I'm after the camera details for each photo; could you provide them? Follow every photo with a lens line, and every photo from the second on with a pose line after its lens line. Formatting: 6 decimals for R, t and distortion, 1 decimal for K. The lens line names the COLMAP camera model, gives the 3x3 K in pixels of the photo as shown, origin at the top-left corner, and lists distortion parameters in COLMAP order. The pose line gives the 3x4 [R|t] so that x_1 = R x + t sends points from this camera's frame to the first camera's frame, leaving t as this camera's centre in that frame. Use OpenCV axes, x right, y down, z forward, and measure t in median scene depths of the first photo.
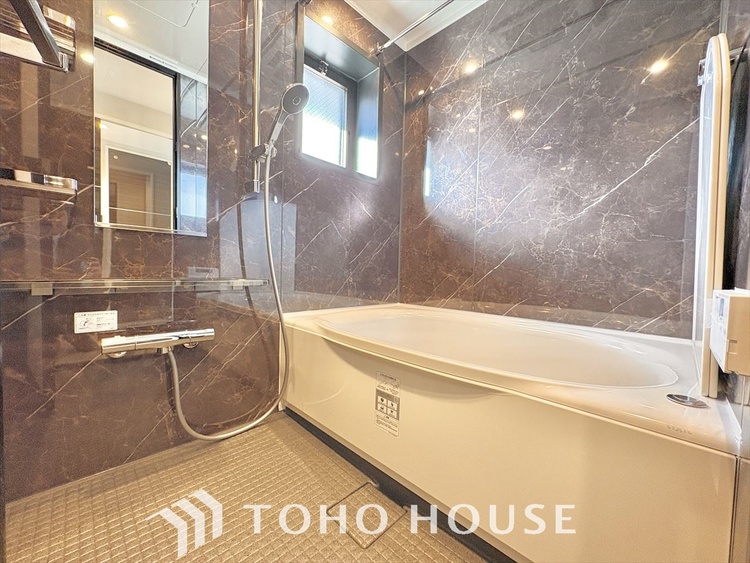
lens RADIAL K [[298.4, 0, 375.1], [0, 298.4, 281.4], [0, 0, 1]] dist [0.000369, 0.000280]
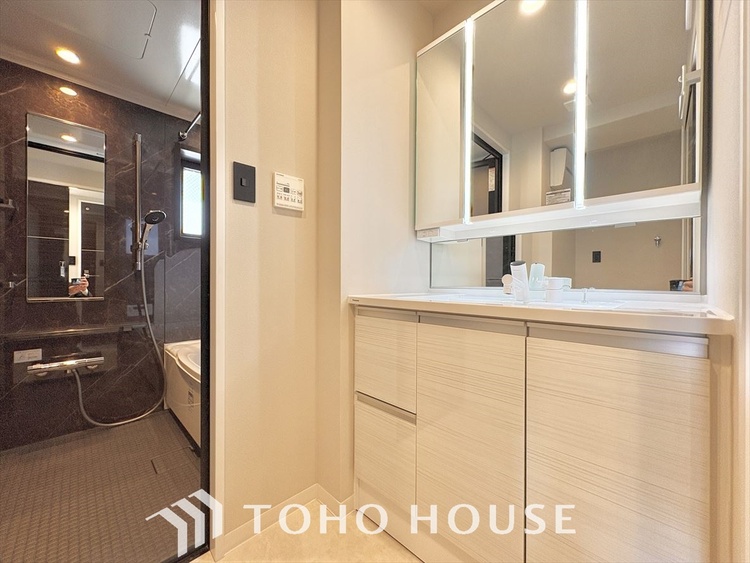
lens RADIAL K [[298.4, 0, 374.9], [0, 298.4, 282.6], [0, 0, 1]] dist [0.000369, 0.000280]
pose [[0.999814, -0.010956, -0.015887, 0.968662], [0.010687, 0.999800, -0.016931, -0.208016], [0.016069, 0.016758, 0.999730, -0.615719]]
